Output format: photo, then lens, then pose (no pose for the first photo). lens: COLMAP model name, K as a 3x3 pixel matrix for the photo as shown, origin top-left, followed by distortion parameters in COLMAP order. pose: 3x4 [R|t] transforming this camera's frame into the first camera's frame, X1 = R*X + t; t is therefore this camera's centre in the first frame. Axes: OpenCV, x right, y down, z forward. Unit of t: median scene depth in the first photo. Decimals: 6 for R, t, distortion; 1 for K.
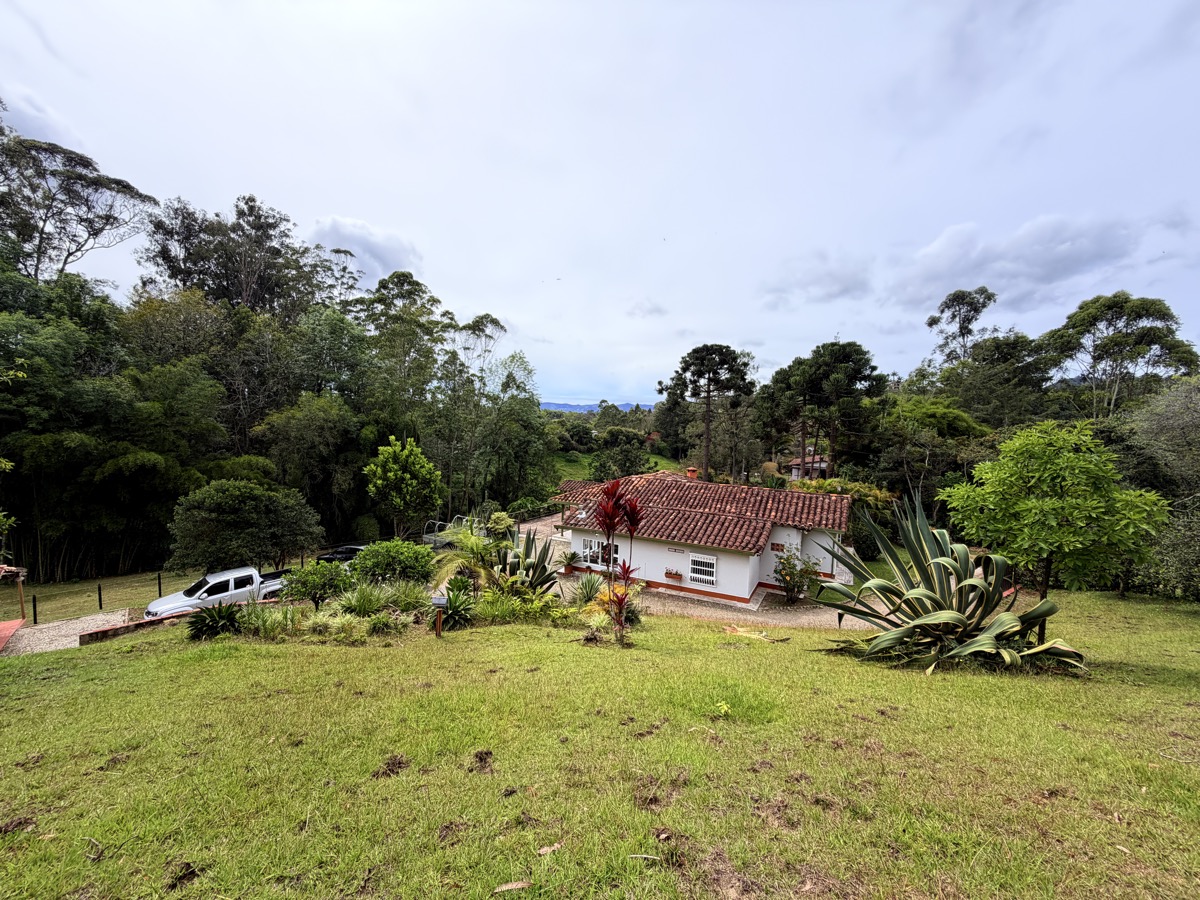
lens RADIAL K [[478.8, 0, 601.6], [0, 478.8, 445.6], [0, 0, 1]] dist [0.000793, -0.000391]
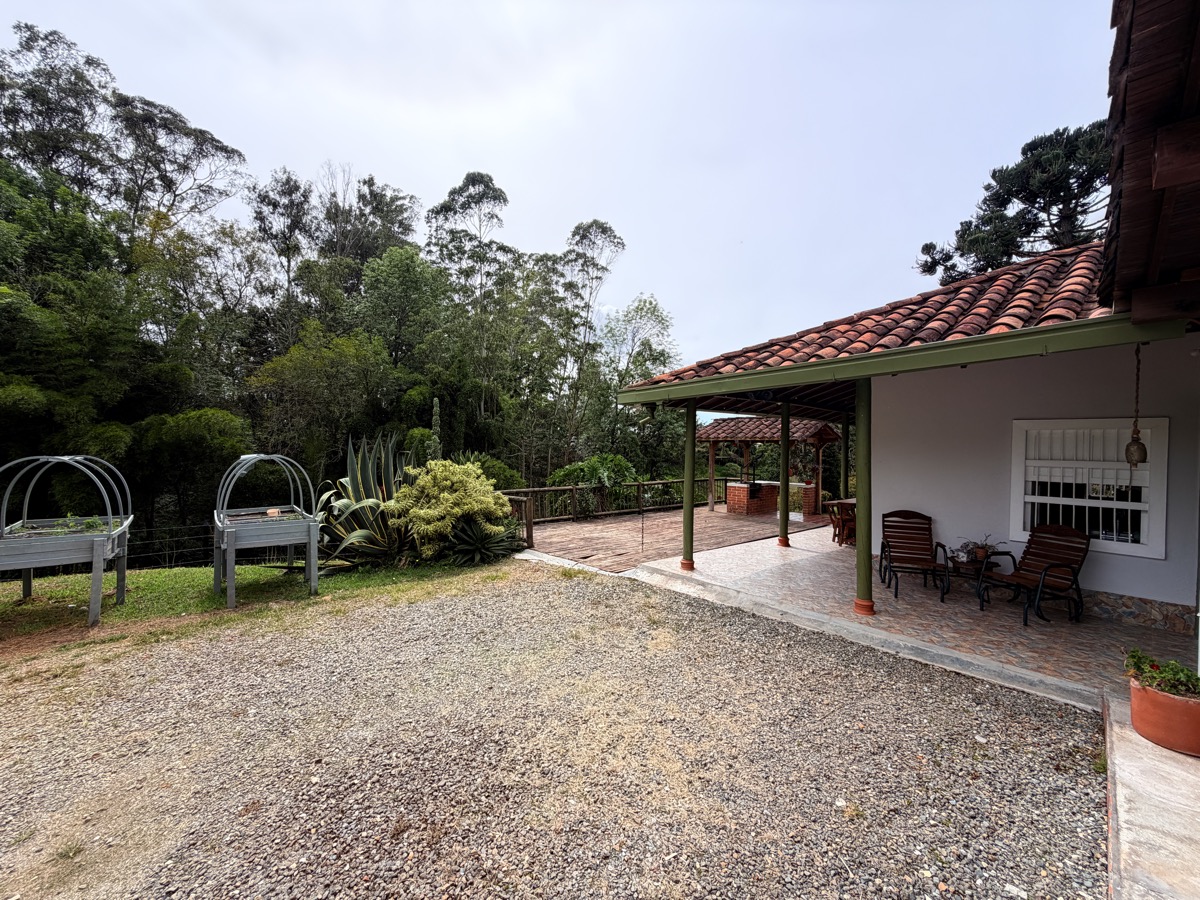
lens RADIAL K [[478.8, 0, 594.2], [0, 478.8, 450.2], [0, 0, 1]] dist [0.000793, -0.000391]
pose [[0.944277, -0.009996, -0.329001, -0.025903], [-0.009062, 0.998370, -0.056343, 0.076652], [0.329028, 0.056185, 0.942647, 0.402650]]
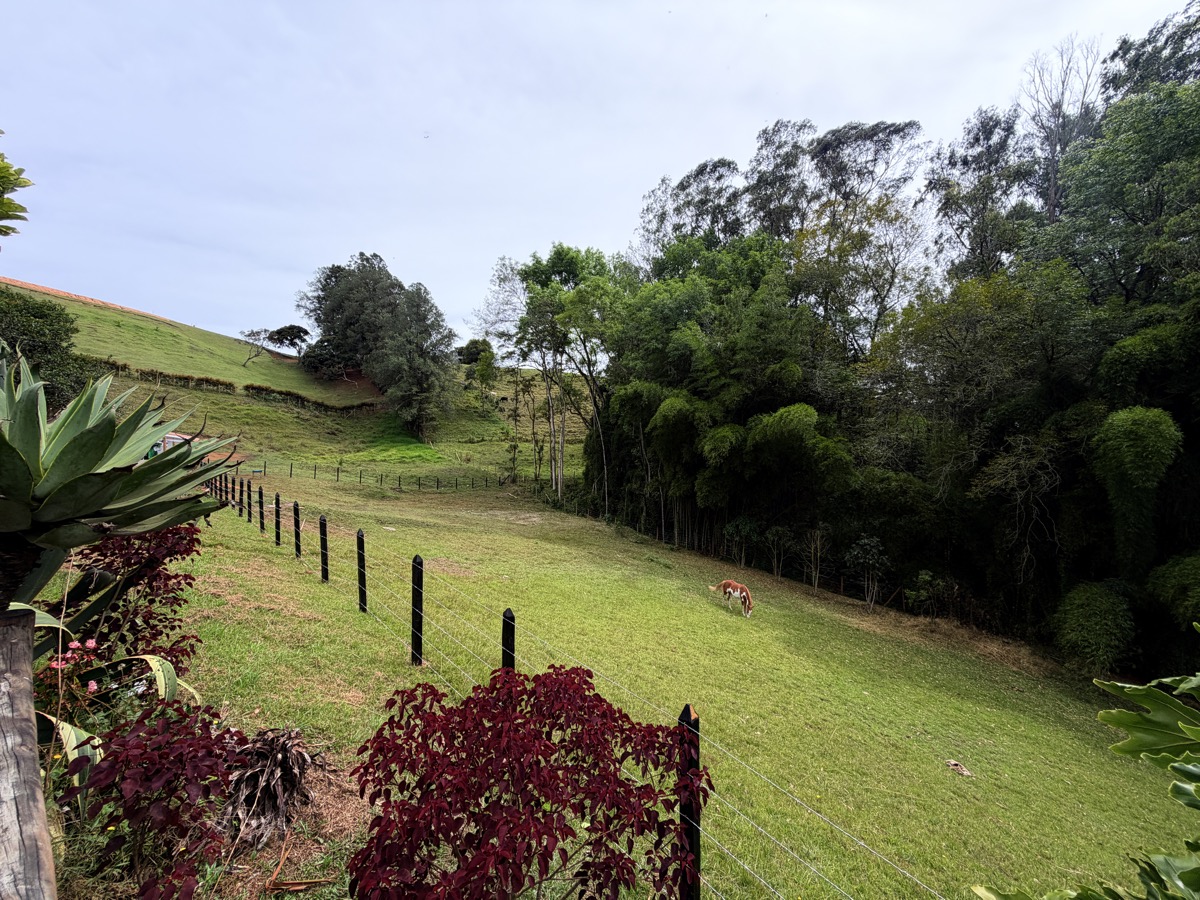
lens RADIAL K [[478.8, 0, 602.4], [0, 478.8, 453.2], [0, 0, 1]] dist [0.000793, -0.000391]
pose [[-0.085223, -0.011886, -0.996291, -0.108804], [-0.073170, 0.997304, -0.005639, 0.069856], [0.993672, 0.072418, -0.085863, 0.592902]]
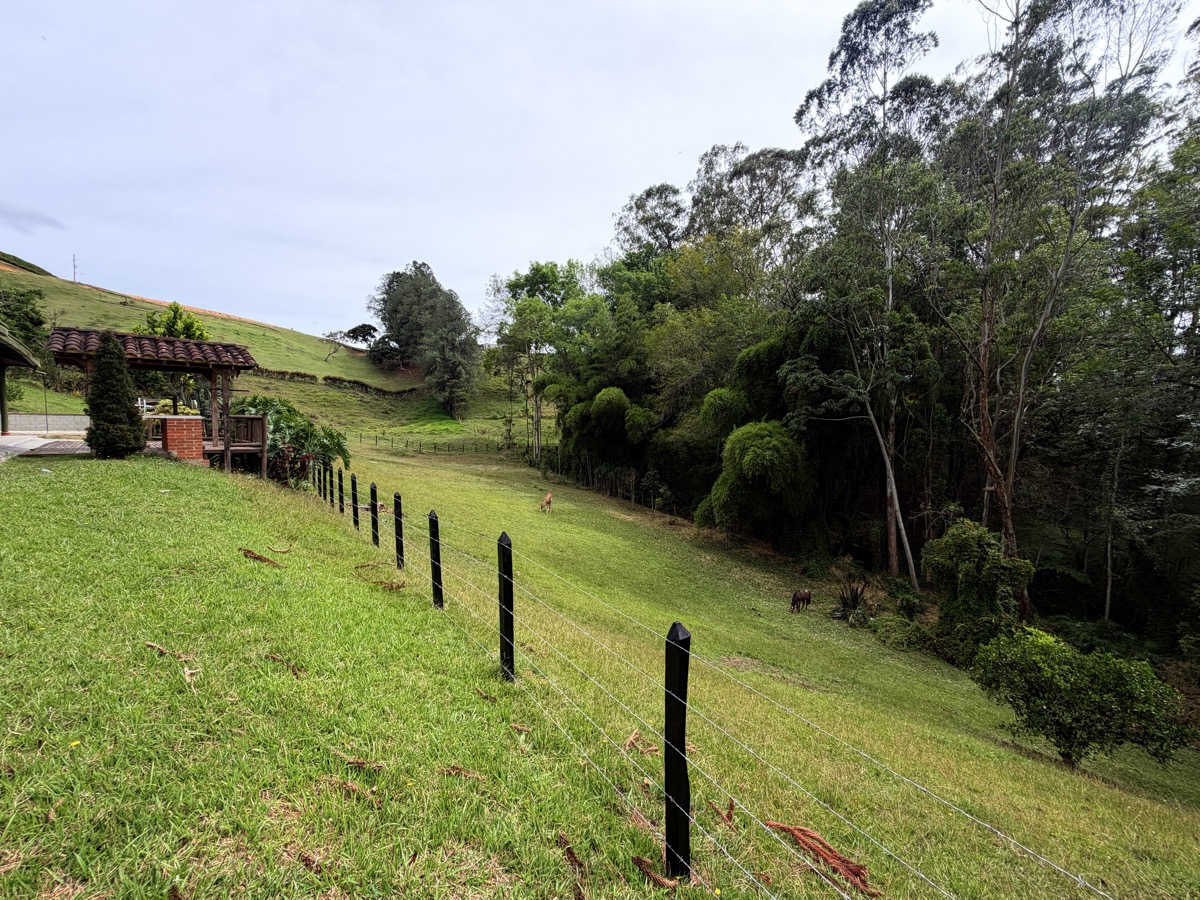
lens RADIAL K [[478.8, 0, 599.9], [0, 478.8, 451.8], [0, 0, 1]] dist [0.000793, -0.000391]
pose [[-0.232477, 0.028792, -0.972176, 0.128652], [-0.067348, 0.996686, 0.045622, 0.072646], [0.970267, 0.076080, -0.229768, 0.881601]]
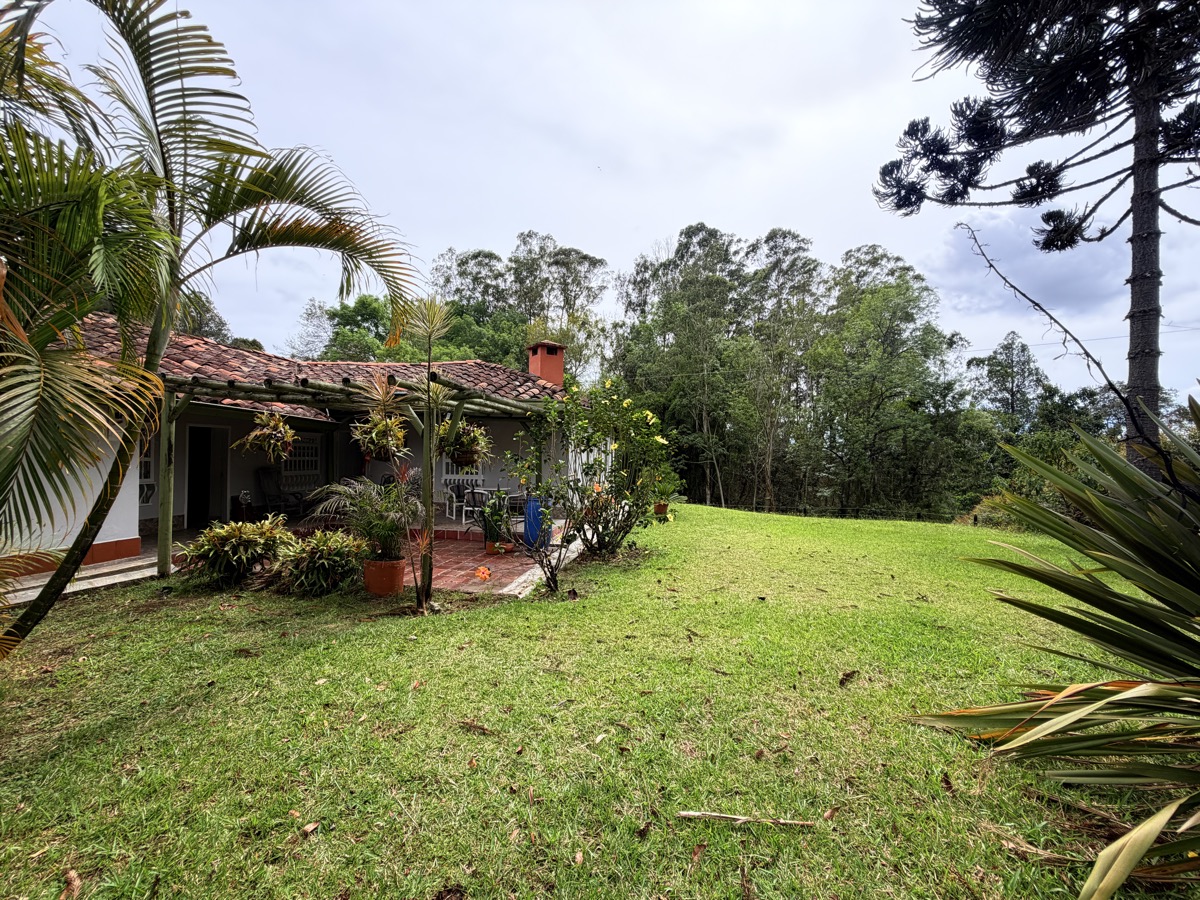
lens RADIAL K [[478.8, 0, 603.5], [0, 478.8, 447.6], [0, 0, 1]] dist [0.000793, -0.000391]
pose [[0.341247, -0.034192, -0.939352, 0.313321], [-0.061145, 0.996414, -0.058482, 0.079449], [0.937983, 0.077394, 0.337933, 0.588484]]
